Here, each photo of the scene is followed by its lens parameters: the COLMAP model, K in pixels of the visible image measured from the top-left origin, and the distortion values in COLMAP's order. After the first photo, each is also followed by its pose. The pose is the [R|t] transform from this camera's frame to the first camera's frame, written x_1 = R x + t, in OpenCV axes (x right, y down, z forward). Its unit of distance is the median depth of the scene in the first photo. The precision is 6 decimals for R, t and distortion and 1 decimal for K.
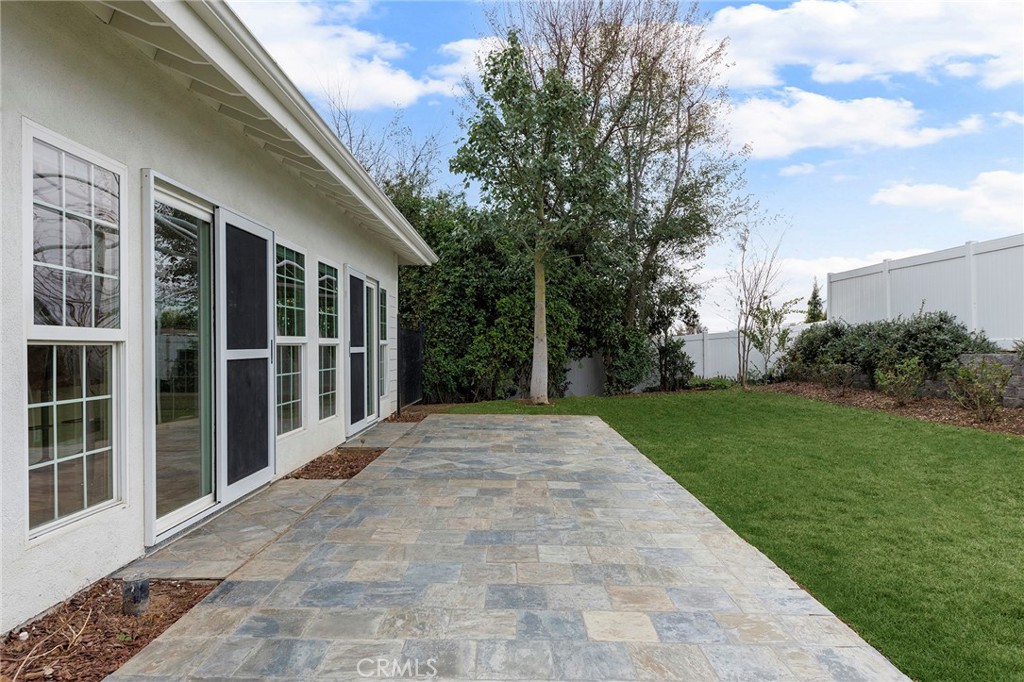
lens RADIAL K [[576.1, 0, 485.8], [0, 576.1, 346.5], [0, 0, 1]] dist [0.001120, 0.000153]
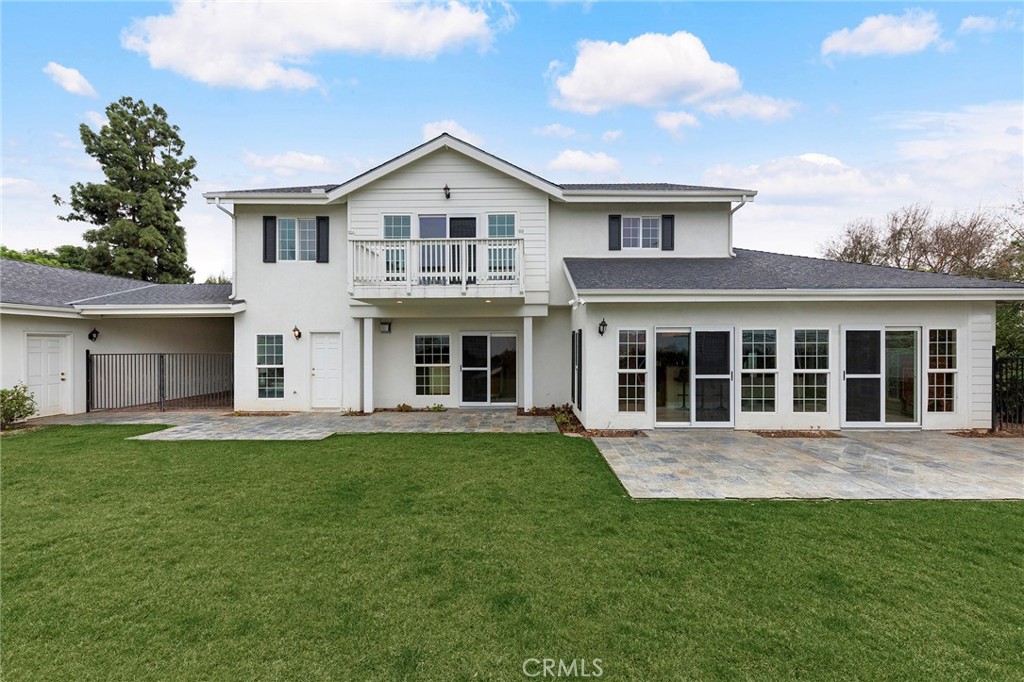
lens RADIAL K [[453.0, 0, 512.0], [0, 453.0, 341.0], [0, 0, 1]] dist [0.000433, -0.000023]
pose [[0.006047, 0.000486, -0.999982, 1.545349], [0.003109, 0.999995, 0.000505, -0.142789], [0.999977, -0.003112, 0.006046, 0.042249]]
